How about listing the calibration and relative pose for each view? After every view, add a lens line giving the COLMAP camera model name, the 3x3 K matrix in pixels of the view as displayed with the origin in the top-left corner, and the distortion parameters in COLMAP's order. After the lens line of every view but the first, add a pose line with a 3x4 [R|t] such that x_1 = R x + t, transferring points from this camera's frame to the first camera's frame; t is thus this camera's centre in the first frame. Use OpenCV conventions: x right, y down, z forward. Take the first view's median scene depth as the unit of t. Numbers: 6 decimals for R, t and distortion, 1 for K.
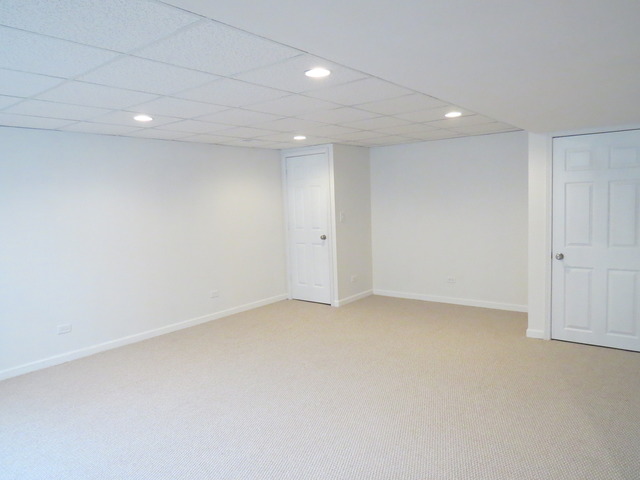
lens RADIAL K [[453.9, 0, 319.8], [0, 453.9, 242.4], [0, 0, 1]] dist [-0.028447, 0.006084]
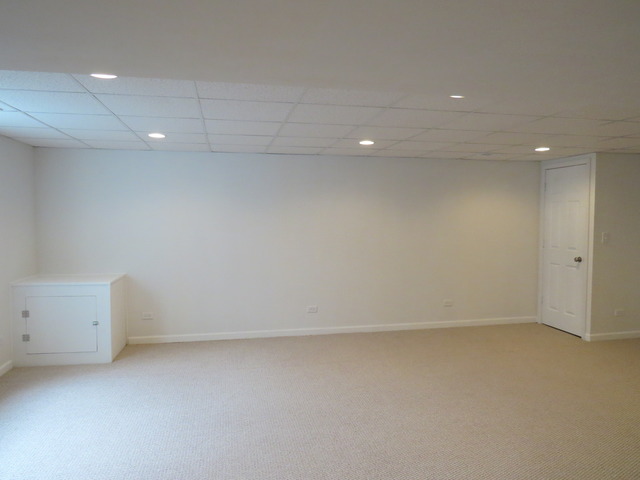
lens RADIAL K [[453.9, 0, 318.7], [0, 453.9, 240.3], [0, 0, 1]] dist [-0.028447, 0.006084]
pose [[0.762104, 0.073405, -0.643281, 0.182870], [-0.089569, 0.995952, 0.007535, -0.009894], [0.641230, 0.051875, 0.765593, 0.009092]]
